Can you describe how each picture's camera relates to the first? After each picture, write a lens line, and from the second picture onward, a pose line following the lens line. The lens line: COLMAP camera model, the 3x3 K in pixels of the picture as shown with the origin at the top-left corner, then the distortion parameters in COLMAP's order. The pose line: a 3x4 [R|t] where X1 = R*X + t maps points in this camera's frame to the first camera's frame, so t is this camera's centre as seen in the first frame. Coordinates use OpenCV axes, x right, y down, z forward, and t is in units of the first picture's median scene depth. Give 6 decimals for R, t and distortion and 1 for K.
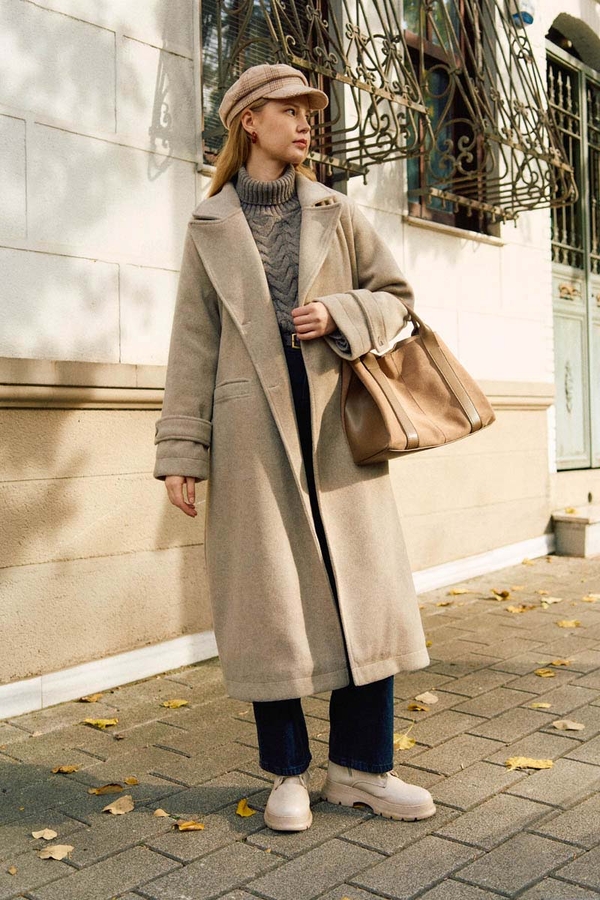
lens RADIAL K [[879.1, 0, 300.0], [0, 879.1, 450.0], [0, 0, 1]] dist [0.094866, -0.115407]
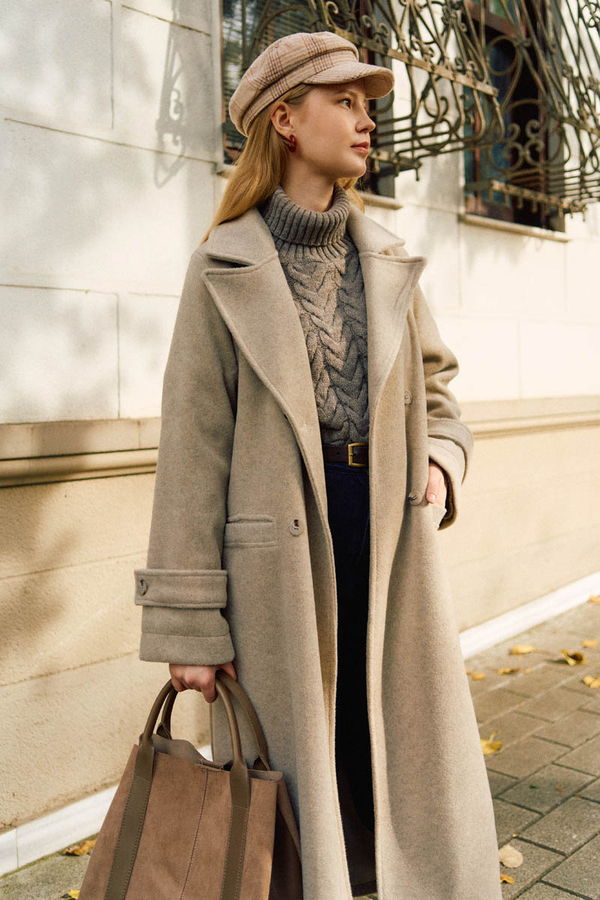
lens RADIAL K [[879.1, 0, 300.0], [0, 879.1, 450.0], [0, 0, 1]] dist [0.094866, -0.115407]
pose [[0.999361, 0.000241, -0.035730, -0.008677], [0.000602, 0.999722, 0.023584, -0.070050], [0.035726, -0.023590, 0.999083, 0.161861]]
